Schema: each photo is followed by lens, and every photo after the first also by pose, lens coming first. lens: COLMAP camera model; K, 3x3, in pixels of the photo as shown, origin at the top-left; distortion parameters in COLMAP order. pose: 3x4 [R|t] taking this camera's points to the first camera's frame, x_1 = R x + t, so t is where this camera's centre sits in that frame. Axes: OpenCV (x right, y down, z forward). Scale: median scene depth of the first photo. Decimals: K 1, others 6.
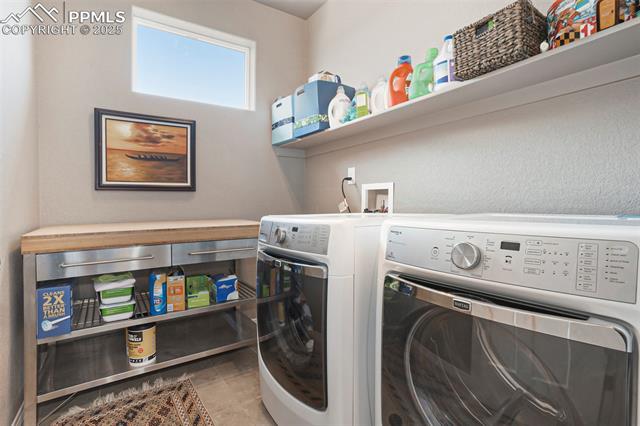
lens RADIAL K [[314.2, 0, 321.1], [0, 314.2, 210.6], [0, 0, 1]] dist [-0.012121, 0.000238]
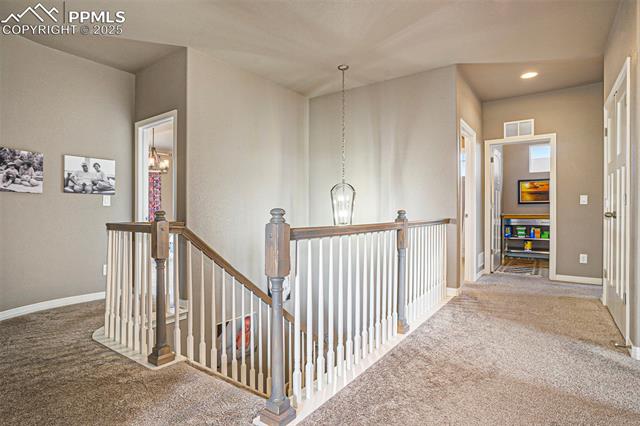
lens RADIAL K [[331.8, 0, 319.9], [0, 331.8, 209.6], [0, 0, 1]] dist [-0.005043, -0.000471]
pose [[0.357060, 0.000973, -0.934081, 1.853854], [-0.019558, 0.999788, -0.006434, 0.058048], [0.933877, 0.020566, 0.357004, -2.275980]]
